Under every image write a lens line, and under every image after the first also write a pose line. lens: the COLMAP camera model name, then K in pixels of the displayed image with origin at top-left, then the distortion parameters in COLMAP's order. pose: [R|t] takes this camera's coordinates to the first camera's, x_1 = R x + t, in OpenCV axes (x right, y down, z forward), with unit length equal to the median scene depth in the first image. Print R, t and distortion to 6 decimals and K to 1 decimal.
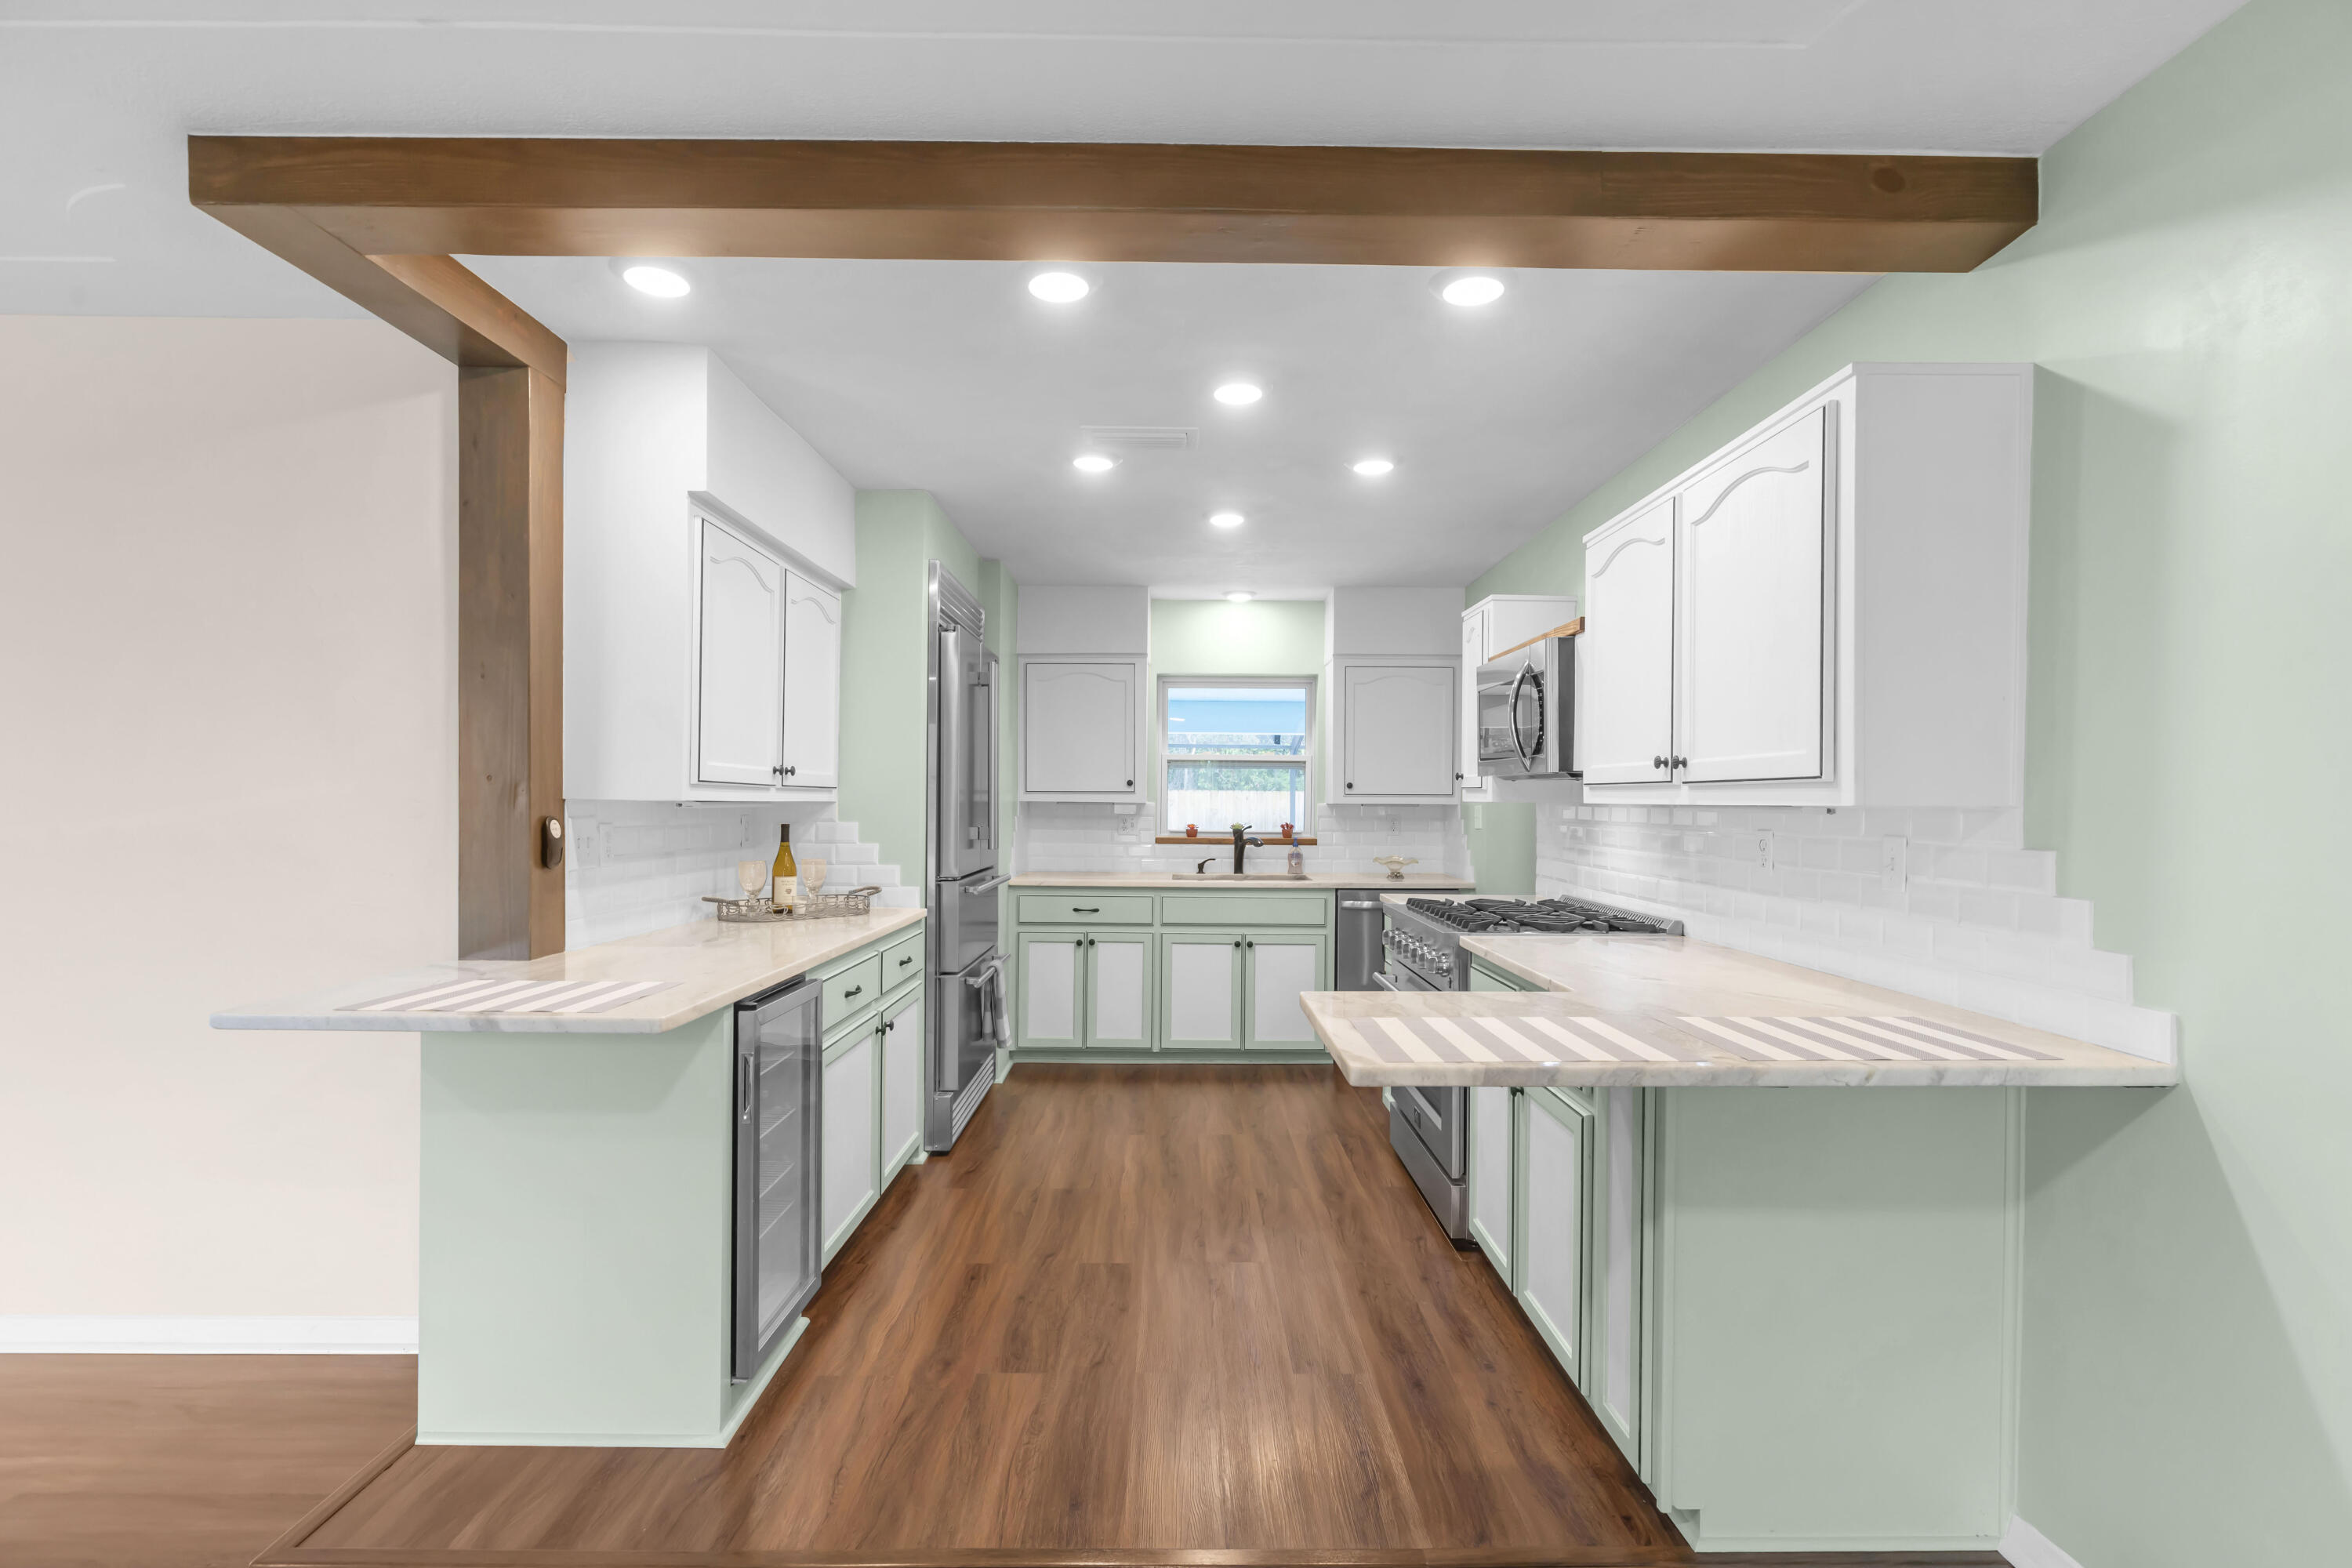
lens RADIAL K [[1116.3, 0, 1196.2], [0, 1116.3, 806.6], [0, 0, 1]] dist [-0.002497, 0.000075]
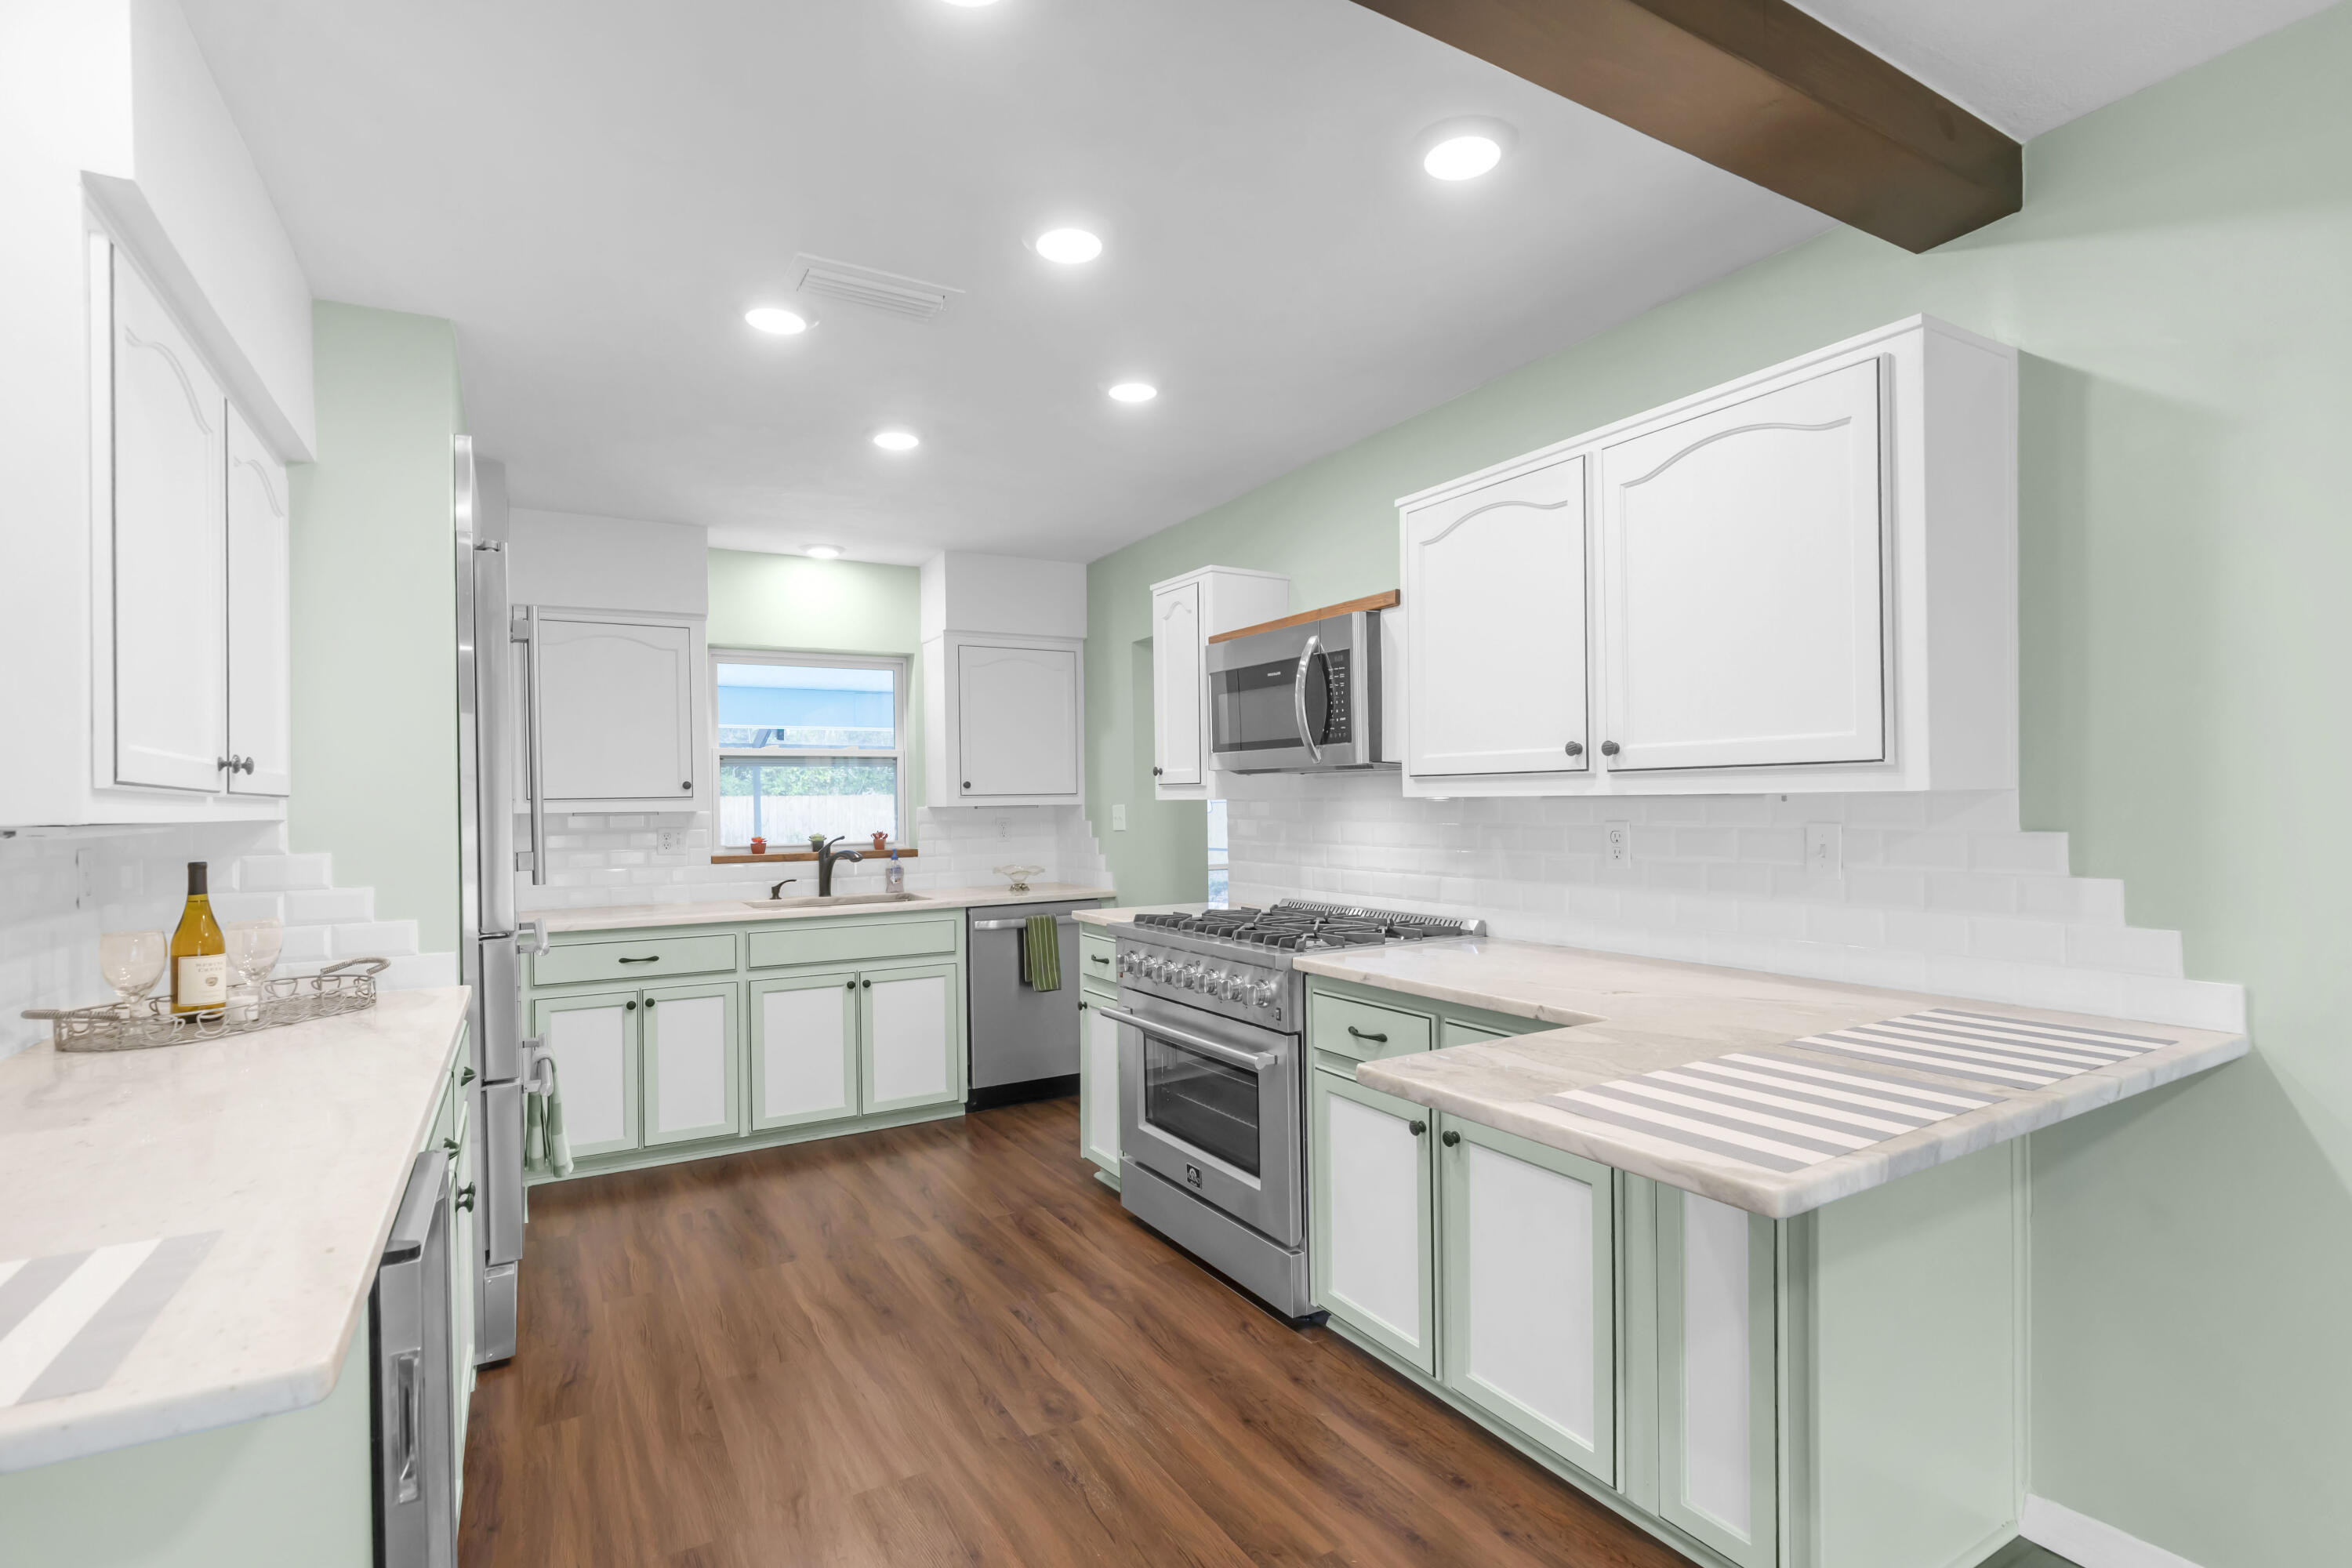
lens RADIAL K [[1116.3, 0, 1197.1], [0, 1116.3, 804.3], [0, 0, 1]] dist [-0.002497, 0.000075]
pose [[0.865434, -0.021157, 0.500576, -0.213450], [0.023404, 0.999724, 0.001791, -0.002654], [-0.500476, 0.010165, 0.865691, 0.264453]]
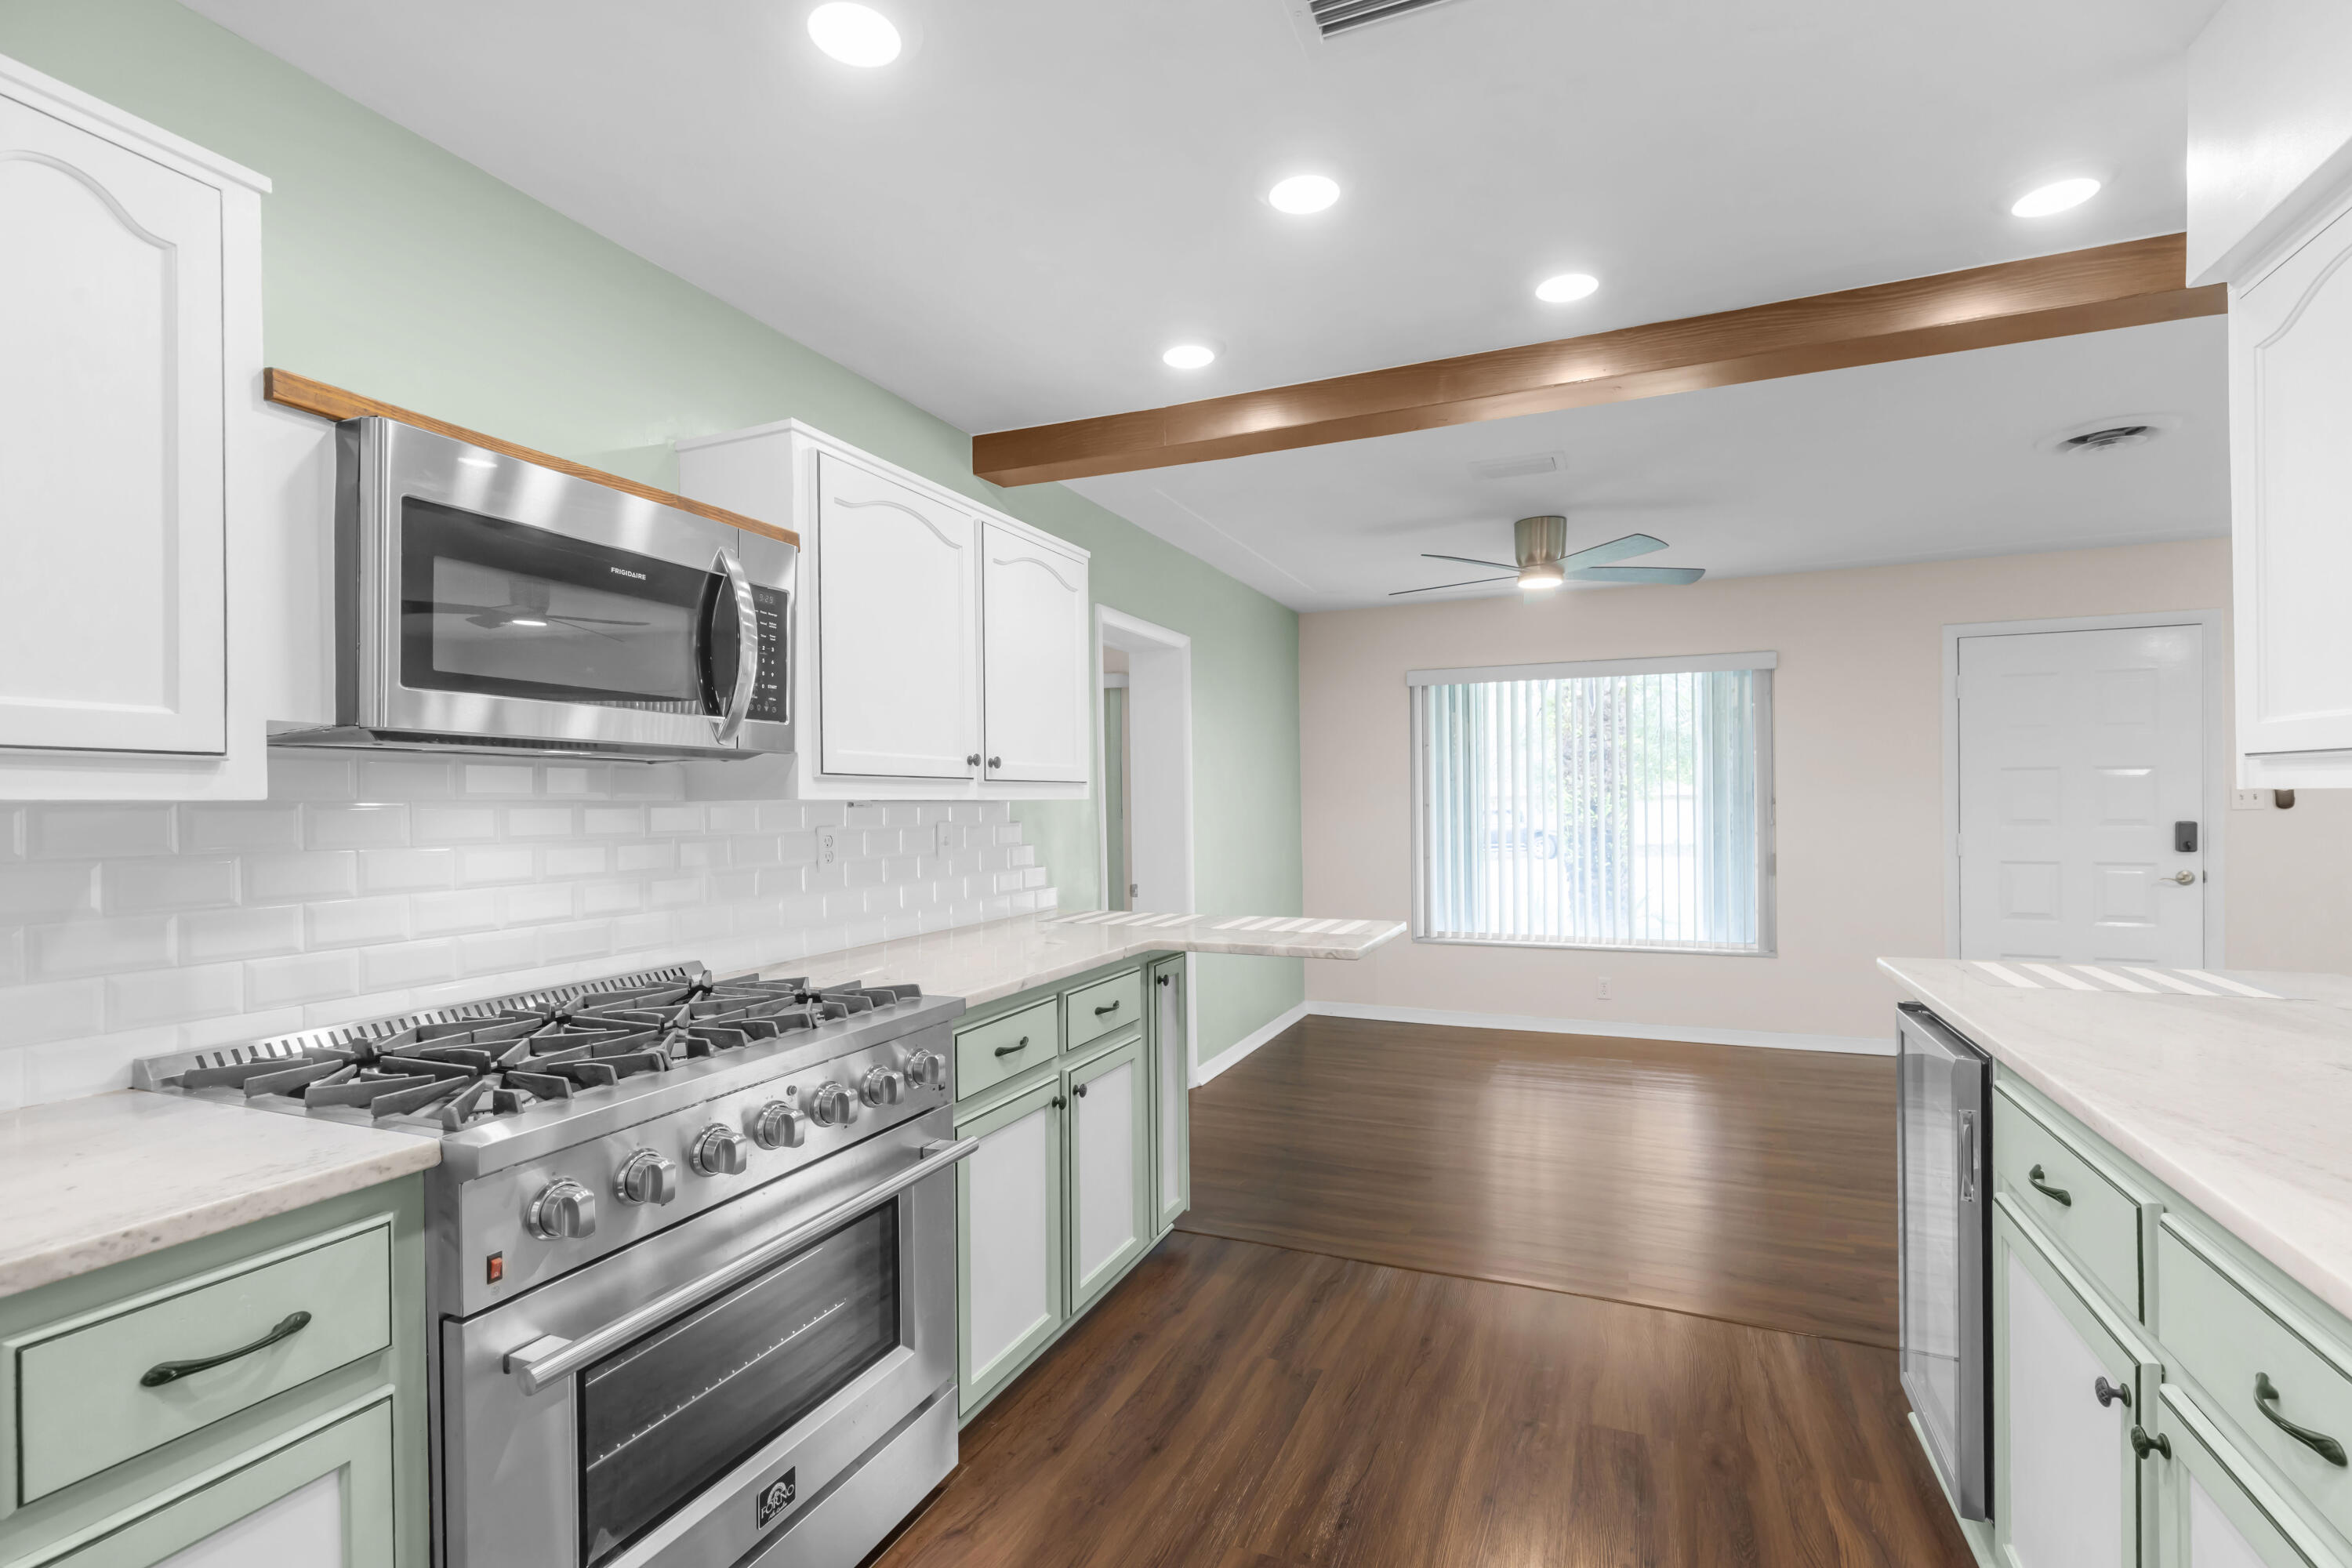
lens RADIAL K [[1065.3, 0, 1180.5], [0, 1065.3, 792.4], [0, 0, 1]] dist [0.005331, -0.002100]
pose [[-0.912922, 0.003629, 0.408118, -0.128405], [0.004808, 0.999987, 0.001864, -0.006639], [-0.408106, 0.003664, -0.912927, 1.315732]]
